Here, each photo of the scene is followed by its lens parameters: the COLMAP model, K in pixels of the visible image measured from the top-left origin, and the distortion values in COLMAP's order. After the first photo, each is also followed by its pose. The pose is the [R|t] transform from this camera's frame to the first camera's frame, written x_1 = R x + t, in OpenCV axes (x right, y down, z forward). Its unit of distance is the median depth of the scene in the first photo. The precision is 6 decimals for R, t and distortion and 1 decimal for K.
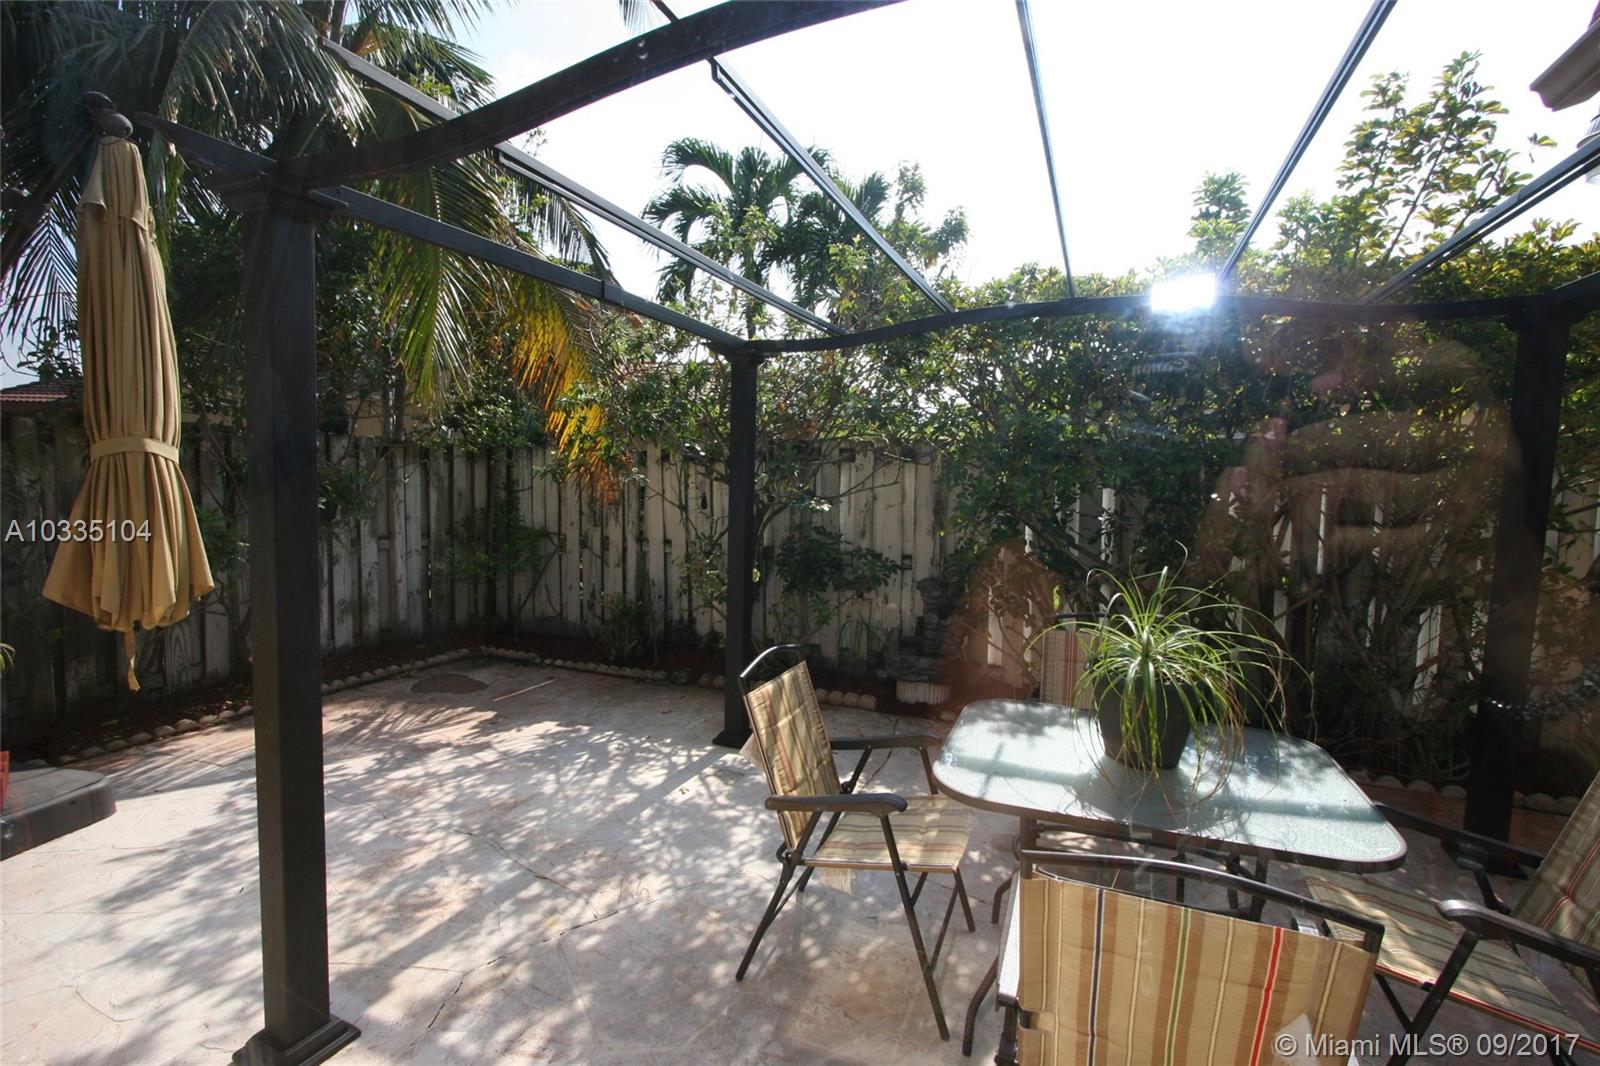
lens RADIAL K [[730.6, 0, 795.1], [0, 730.6, 527.5], [0, 0, 1]] dist [-0.013398, 0.001314]
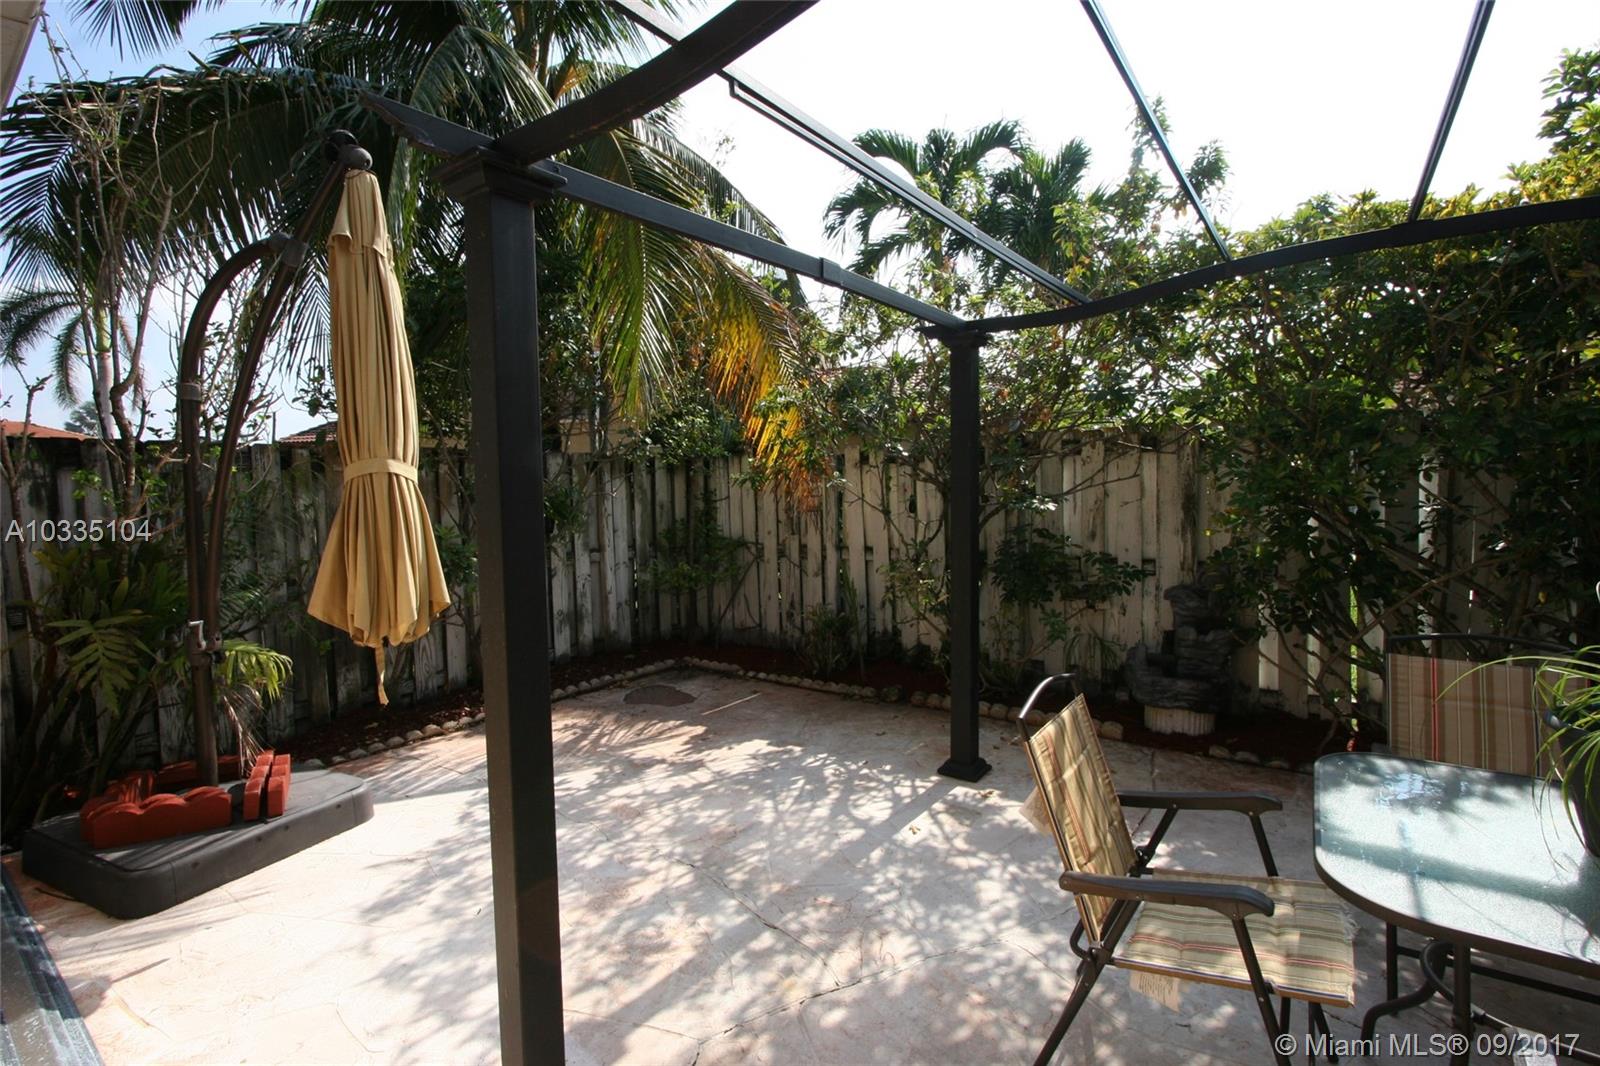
lens RADIAL K [[730.6, 0, 795.1], [0, 730.6, 527.5], [0, 0, 1]] dist [-0.013398, 0.001314]
pose [[0.971261, -0.026802, -0.236504, -0.069745], [0.025017, 0.999631, -0.010548, -0.000973], [0.236699, 0.004328, 0.971573, 0.096251]]
